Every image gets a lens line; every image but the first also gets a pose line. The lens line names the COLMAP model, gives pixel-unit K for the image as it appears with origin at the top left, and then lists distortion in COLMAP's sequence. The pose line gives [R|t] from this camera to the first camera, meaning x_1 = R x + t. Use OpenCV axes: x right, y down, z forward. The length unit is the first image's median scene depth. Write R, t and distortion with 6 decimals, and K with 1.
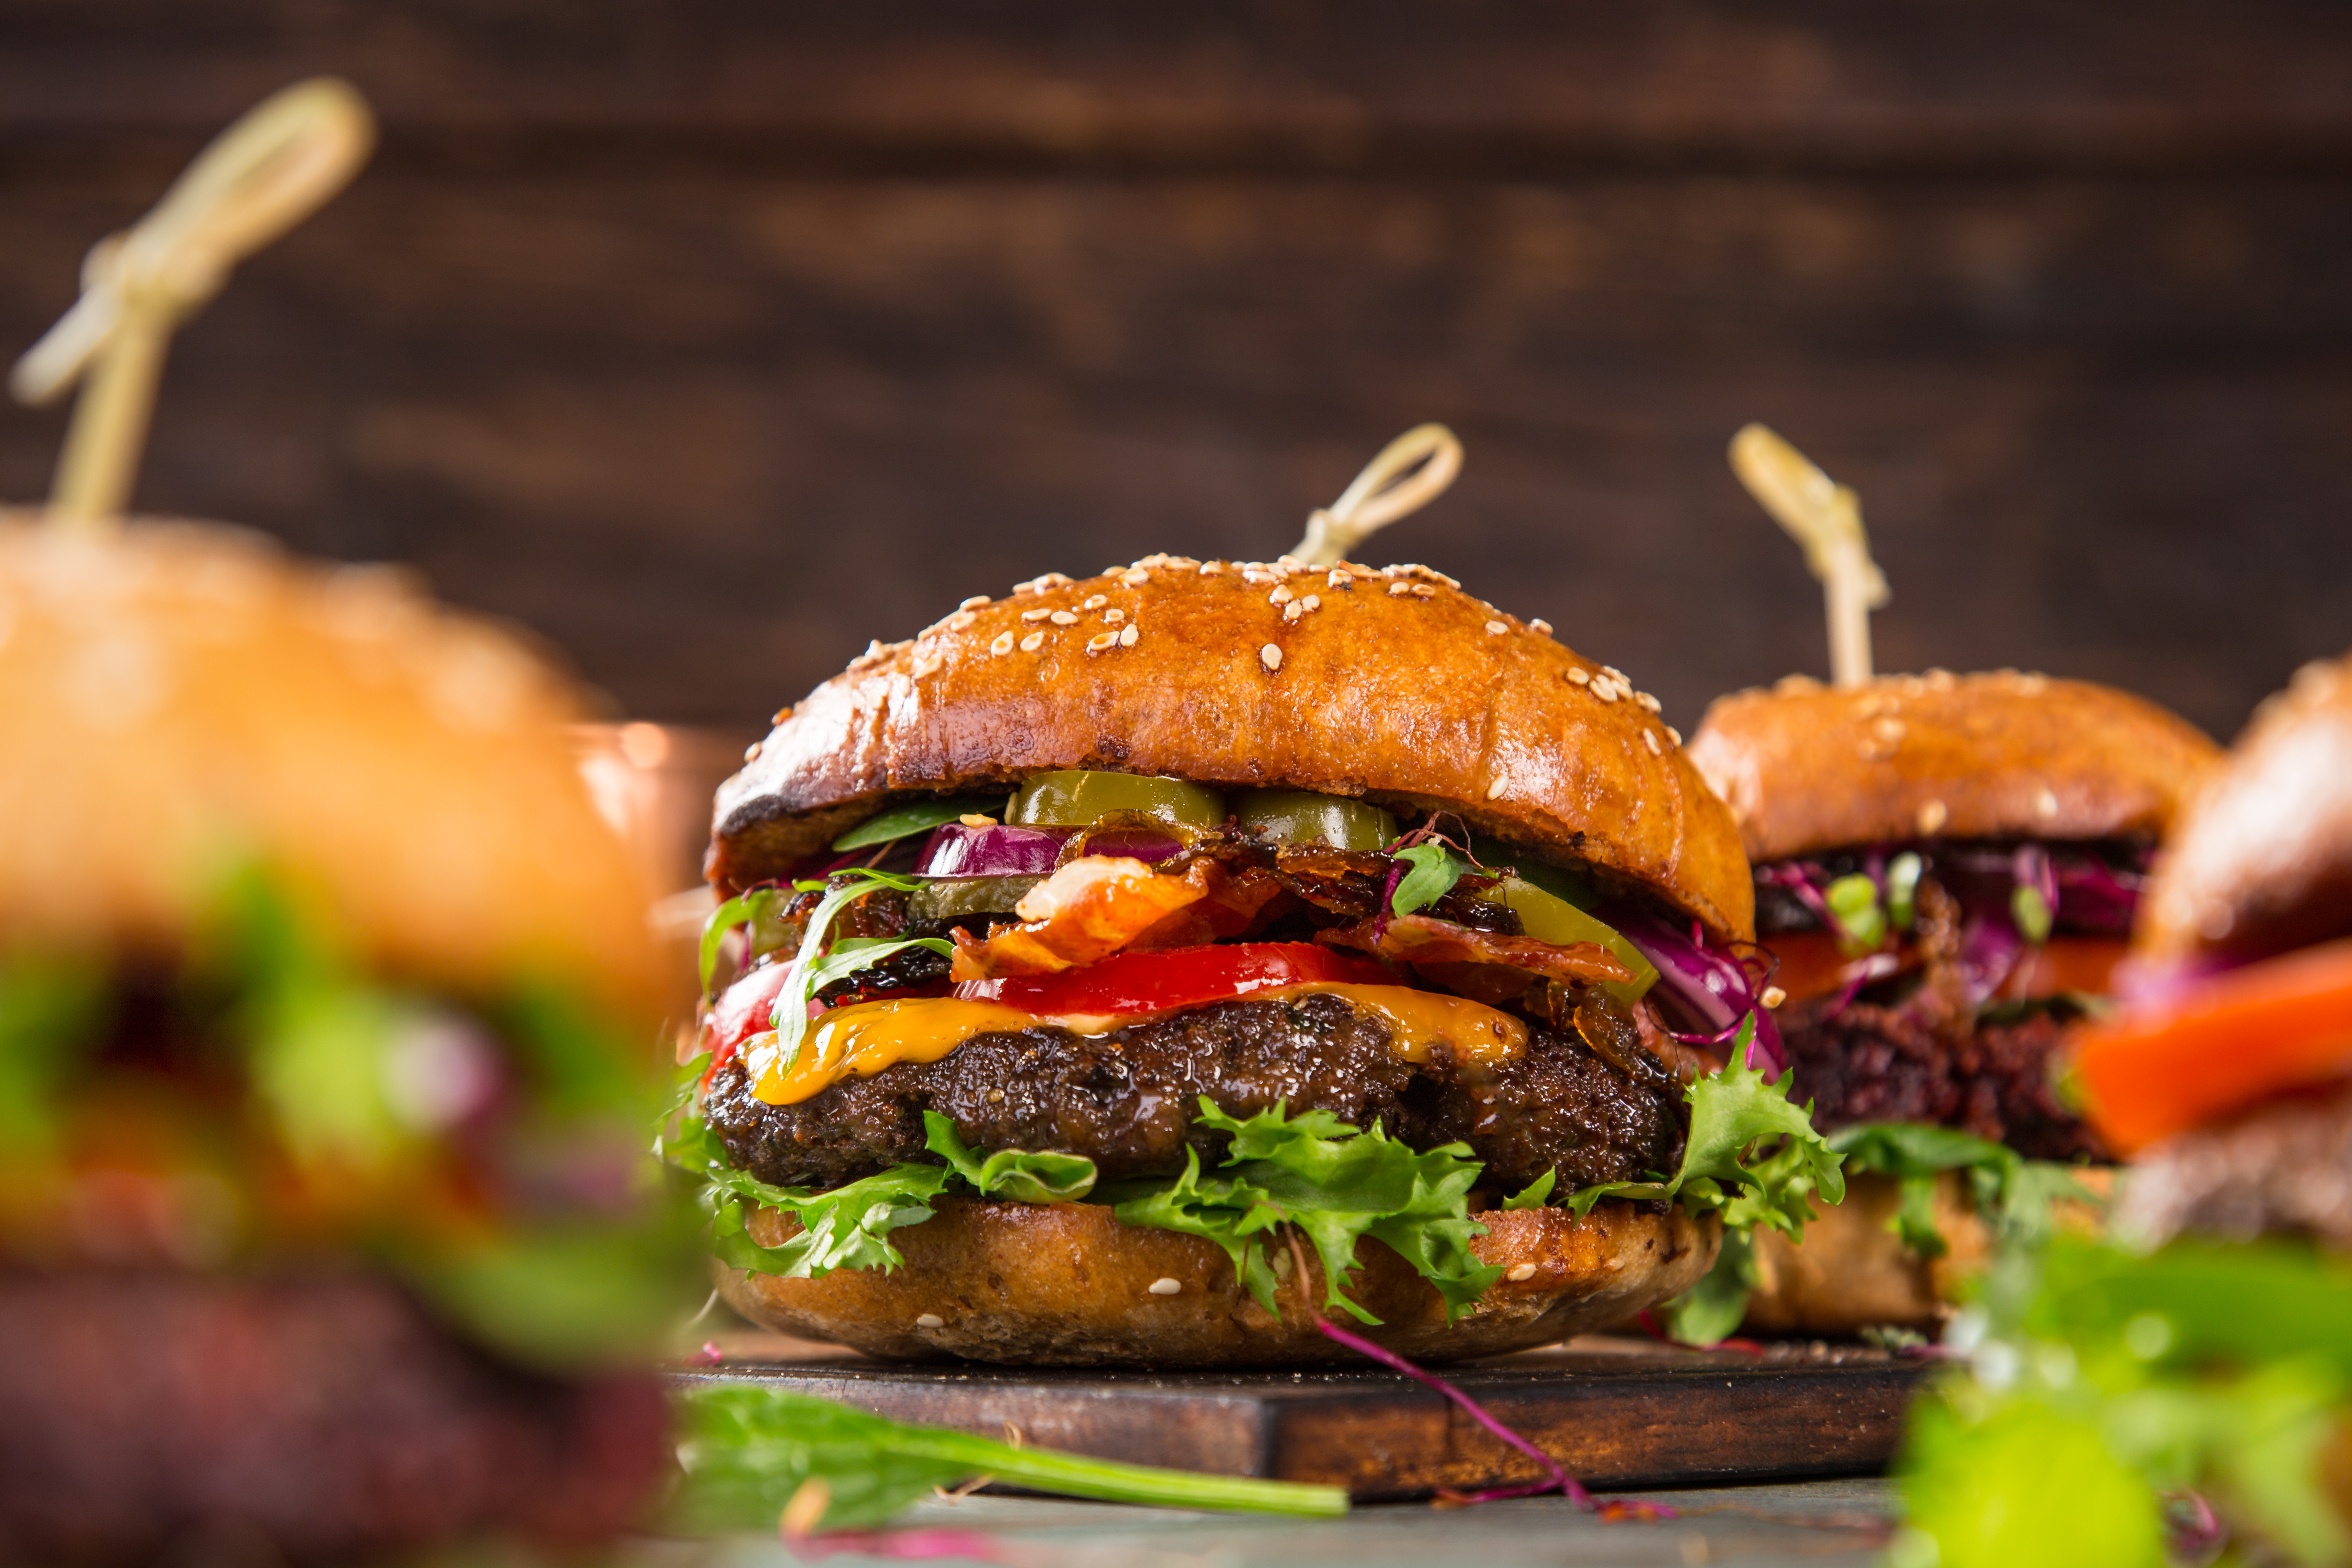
lens RADIAL K [[5925.3, 0, 1253.8], [0, 5925.3, 878.8], [0, 0, 1]] dist [0.057512, 0.230000]
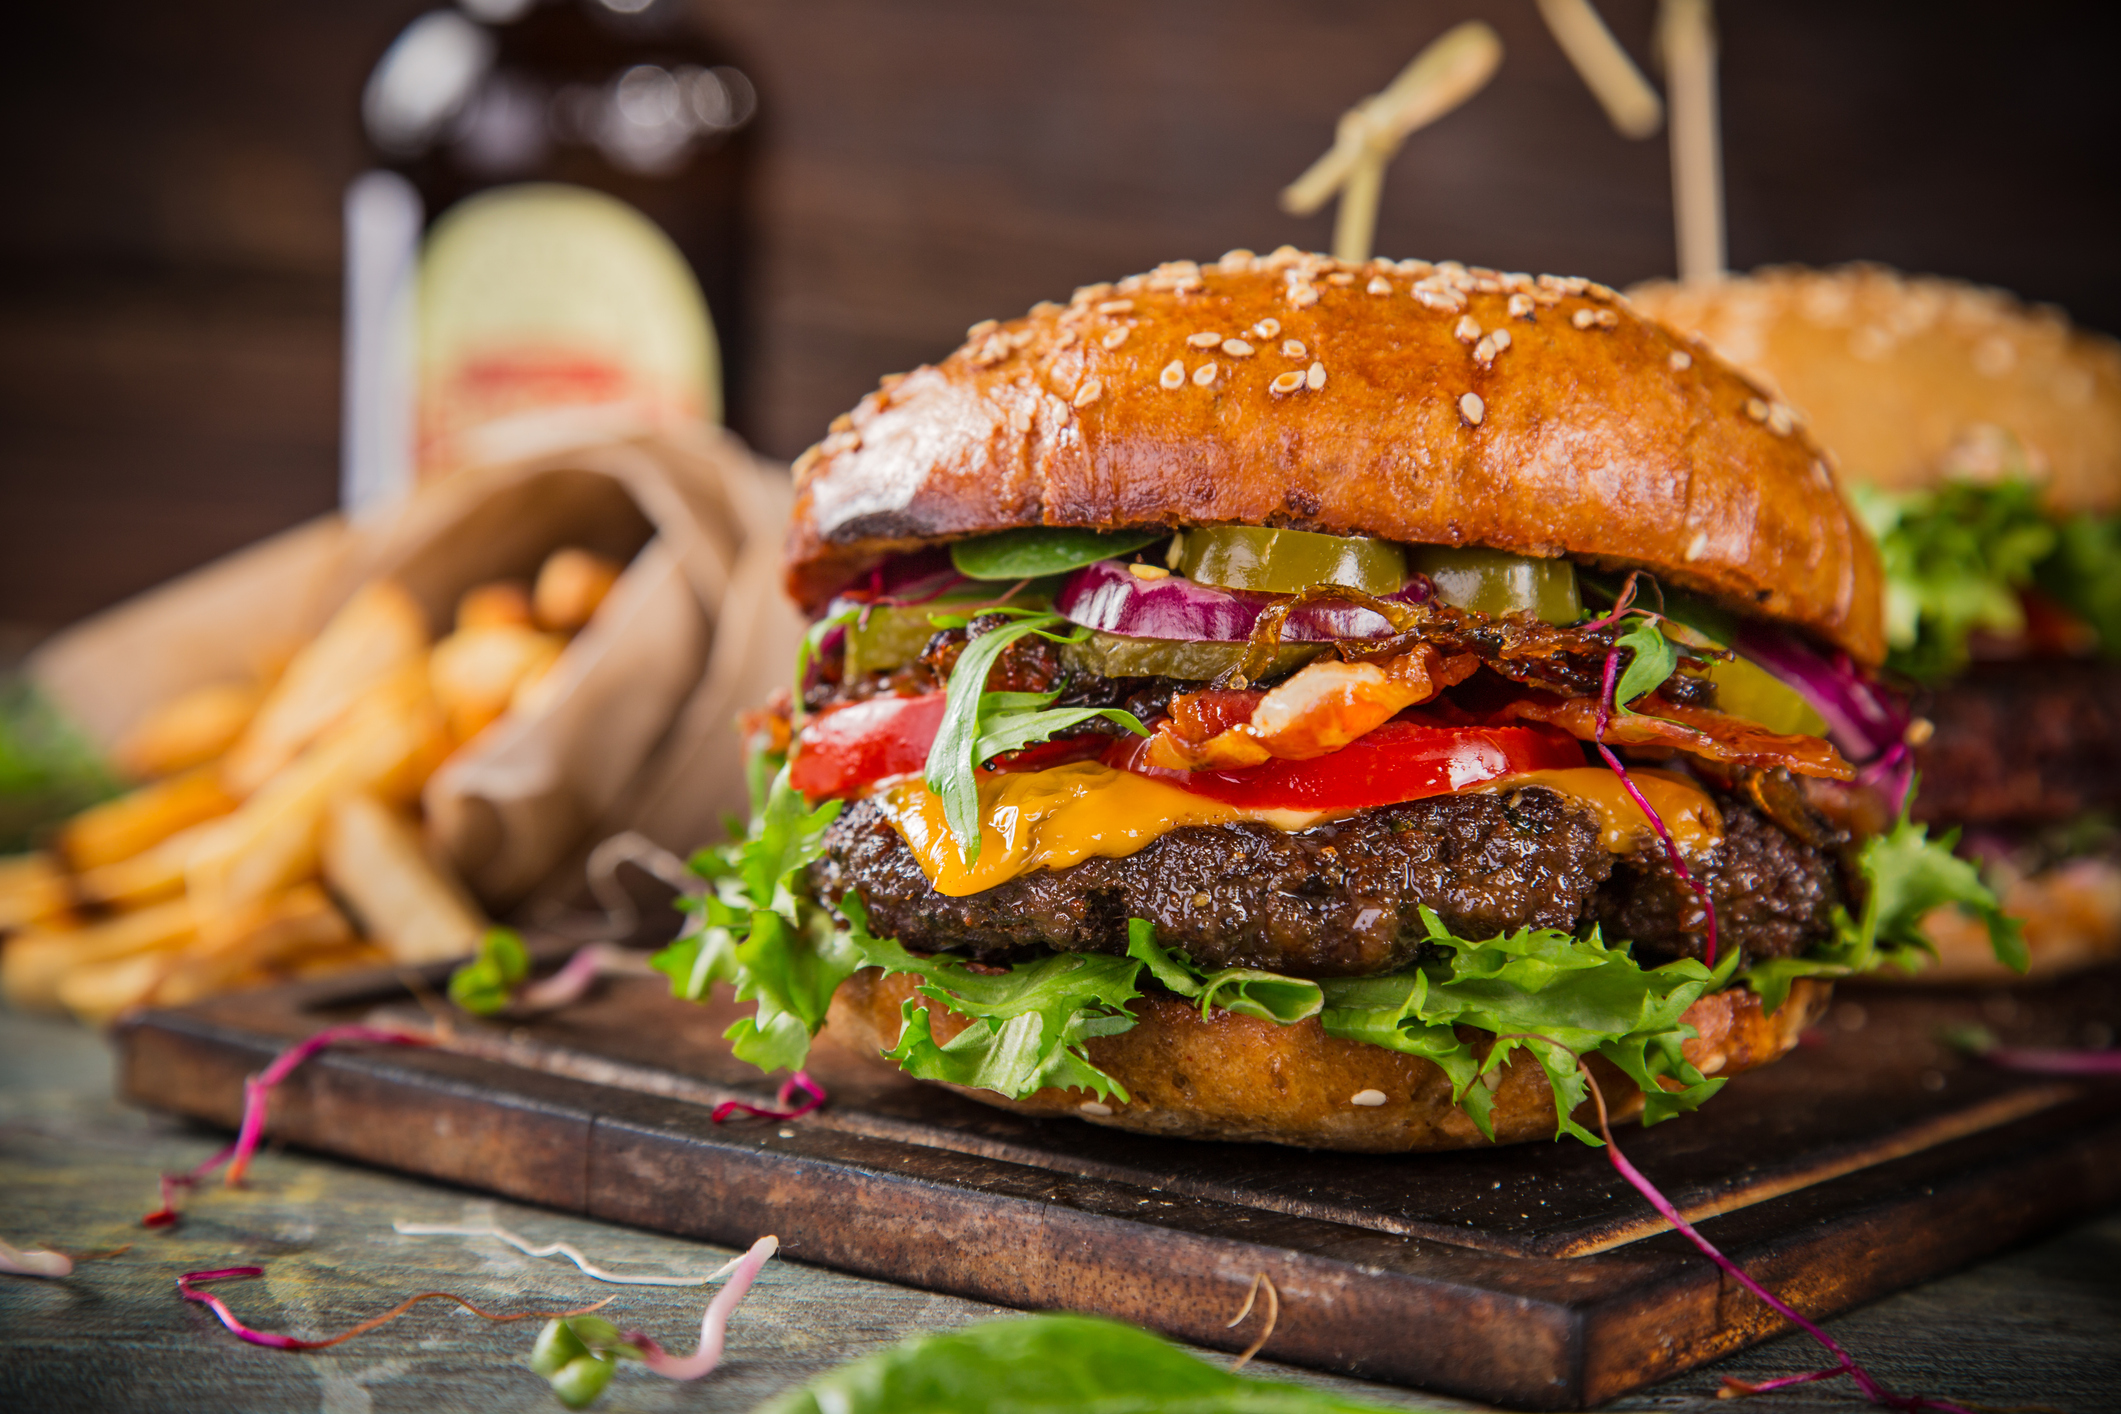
lens RADIAL K [[5488.5, 0, 1066.7], [0, 5488.5, 753.0], [0, 0, 1]] dist [0.049618, 0.108079]
pose [[0.990590, 0.013499, 0.136195, -0.177814], [-0.037733, 0.983493, 0.176968, -0.135088], [-0.131558, -0.180442, 0.974748, 0.155319]]
